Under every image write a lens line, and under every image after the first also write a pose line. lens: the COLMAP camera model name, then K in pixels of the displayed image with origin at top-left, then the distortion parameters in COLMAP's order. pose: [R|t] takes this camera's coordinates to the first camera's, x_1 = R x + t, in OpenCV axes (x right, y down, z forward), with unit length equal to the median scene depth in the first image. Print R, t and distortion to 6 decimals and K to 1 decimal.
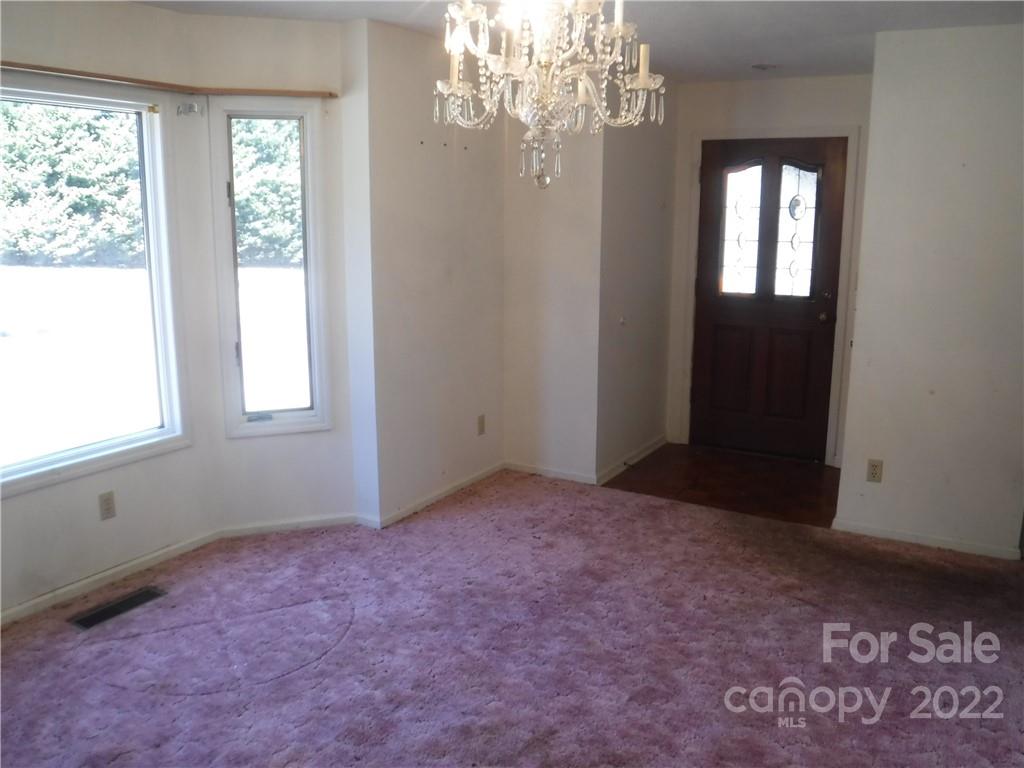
lens RADIAL K [[825.3, 0, 517.2], [0, 825.3, 390.1], [0, 0, 1]] dist [-0.106070, 0.041720]
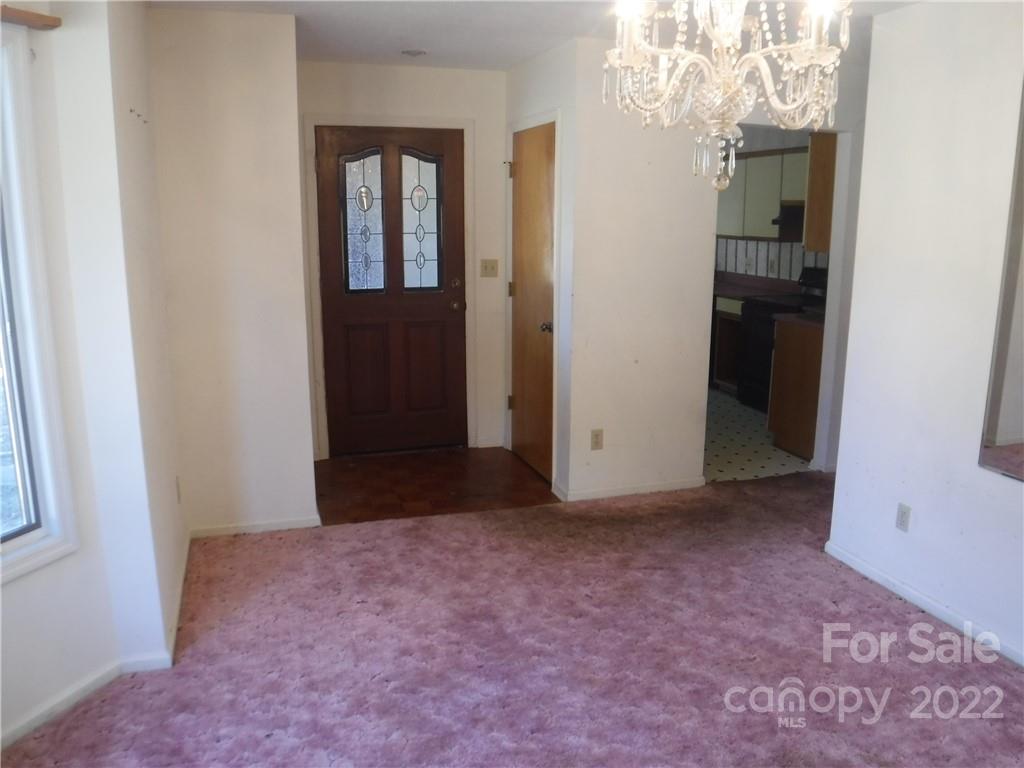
lens RADIAL K [[825.3, 0, 517.2], [0, 825.3, 390.1], [0, 0, 1]] dist [-0.106070, 0.041720]
pose [[0.664009, -0.162576, 0.729836, -0.432676], [0.150313, 0.985174, 0.082699, -0.074774], [-0.732460, 0.054791, 0.678601, 0.311235]]
